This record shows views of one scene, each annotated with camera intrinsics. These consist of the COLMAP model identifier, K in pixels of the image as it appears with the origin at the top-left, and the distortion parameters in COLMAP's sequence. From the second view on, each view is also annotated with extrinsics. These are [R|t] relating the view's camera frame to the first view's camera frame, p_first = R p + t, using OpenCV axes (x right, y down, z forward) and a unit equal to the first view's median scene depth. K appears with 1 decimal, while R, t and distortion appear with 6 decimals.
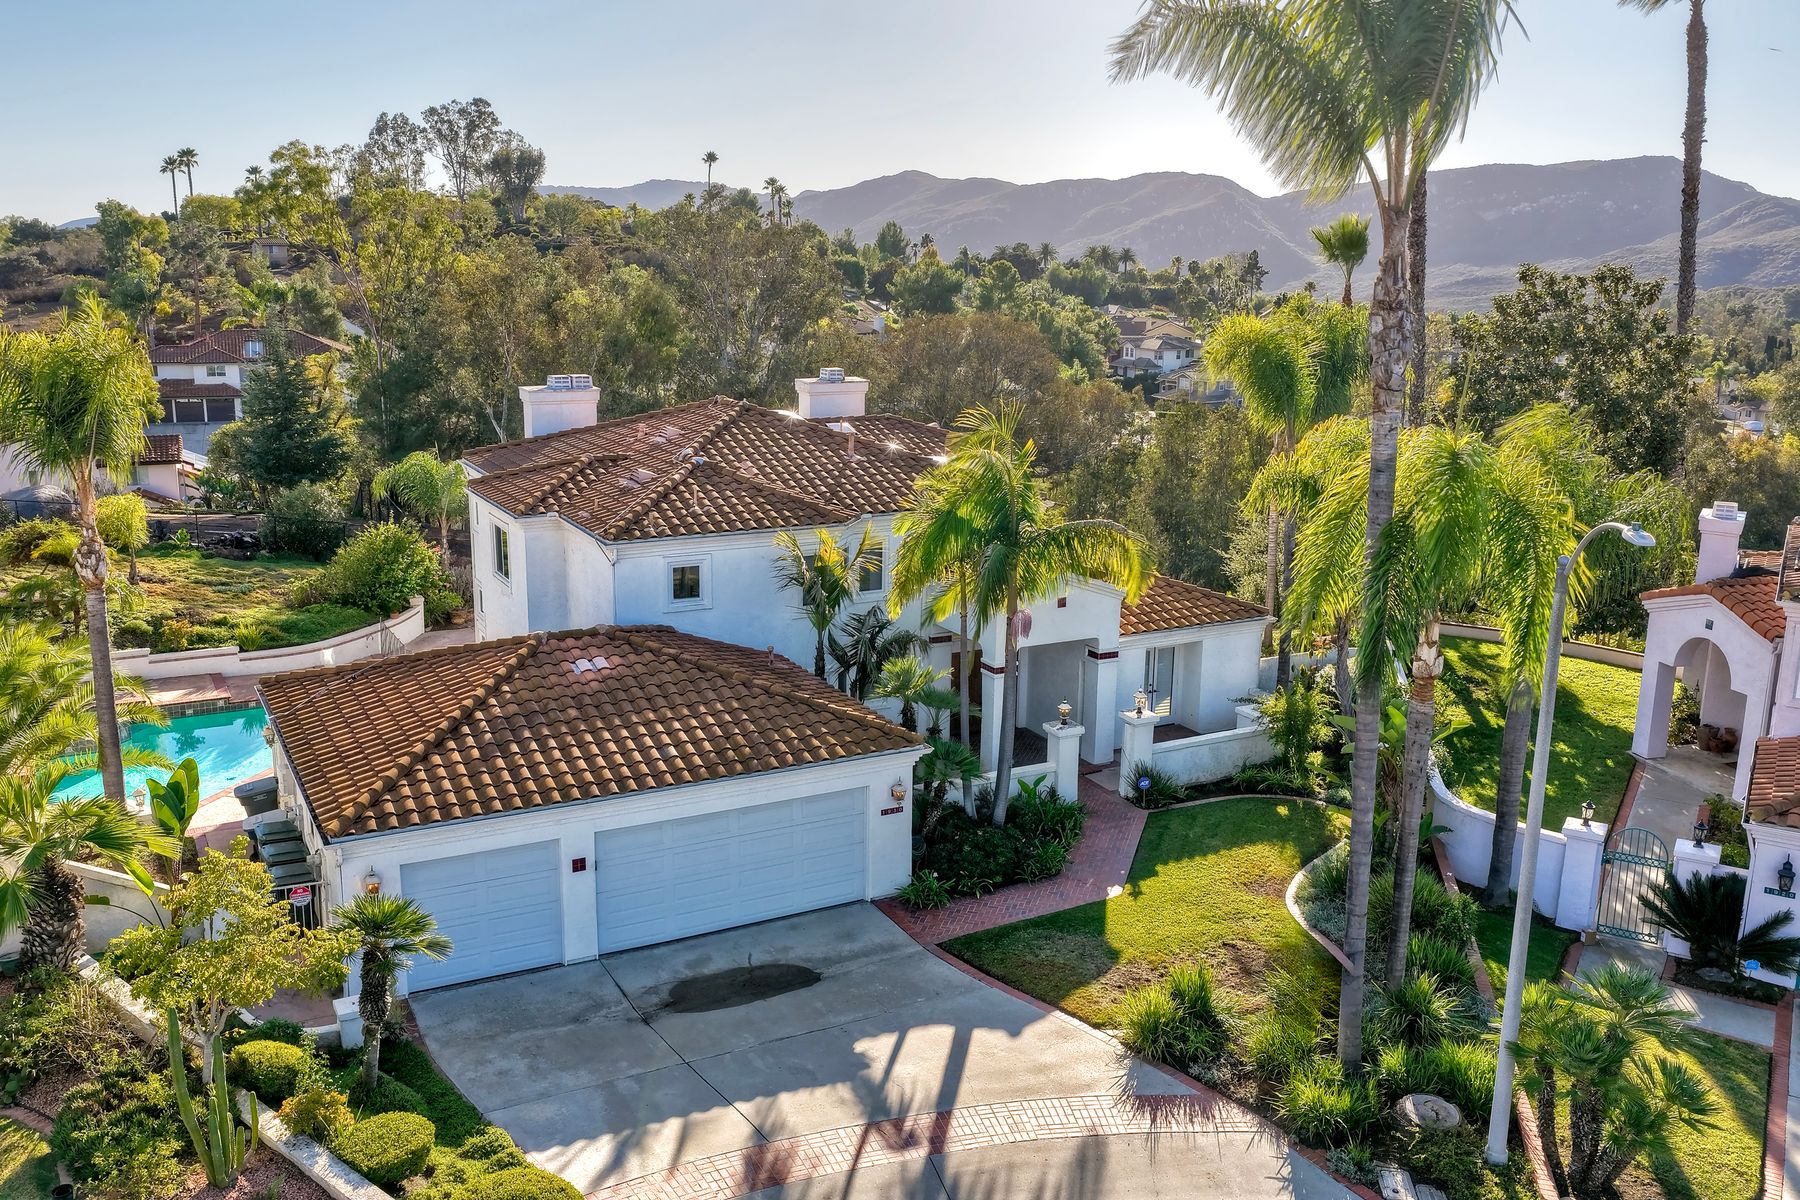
lens RADIAL K [[1498.2, 0, 901.2], [0, 1498.2, 591.0], [0, 0, 1]] dist [-0.019949, 0.049731]
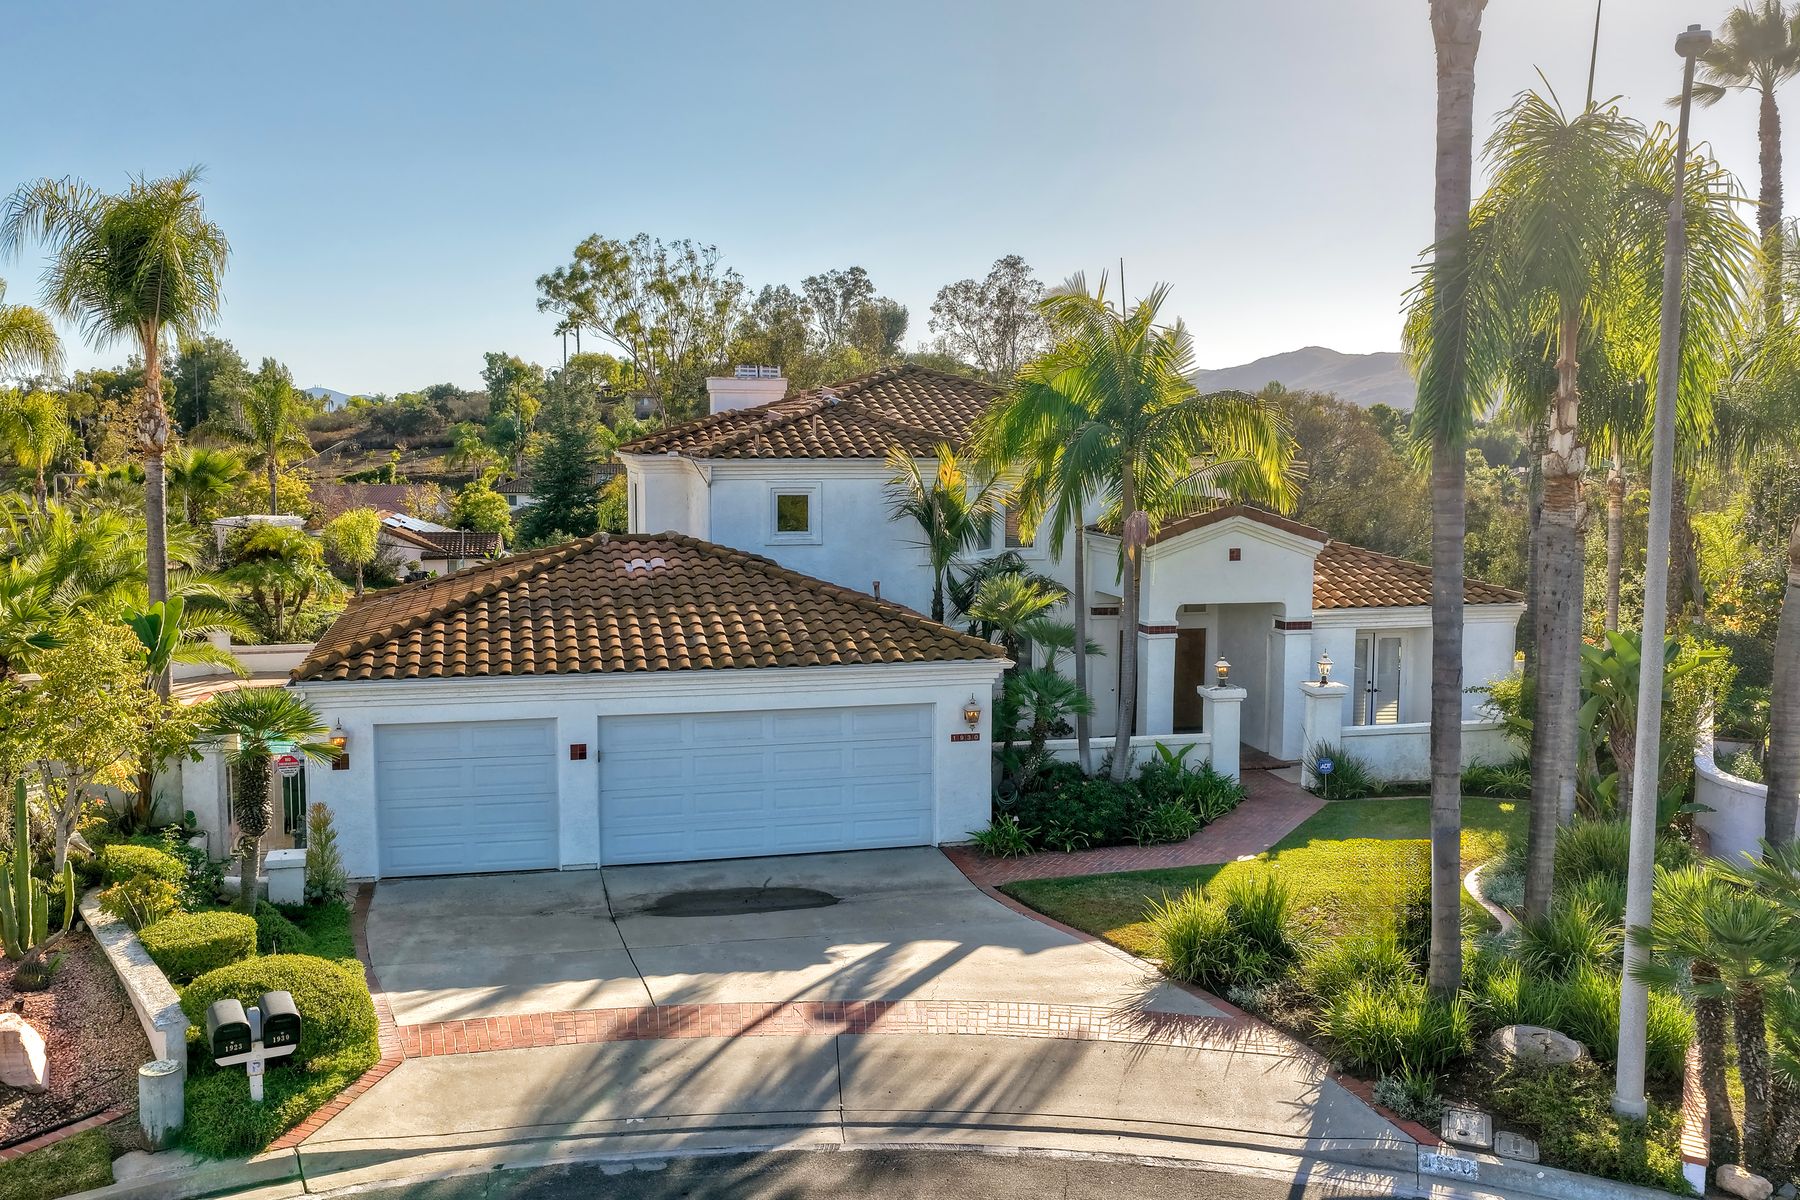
lens RADIAL K [[1567.0, 0, 892.1], [0, 1567.0, 580.7], [0, 0, 1]] dist [-0.019378, 0.052484]
pose [[0.968076, 0.013405, -0.250297, 0.178209], [-0.045189, 0.991540, -0.121678, 0.174024], [0.246549, 0.129104, 0.960493, 0.139672]]
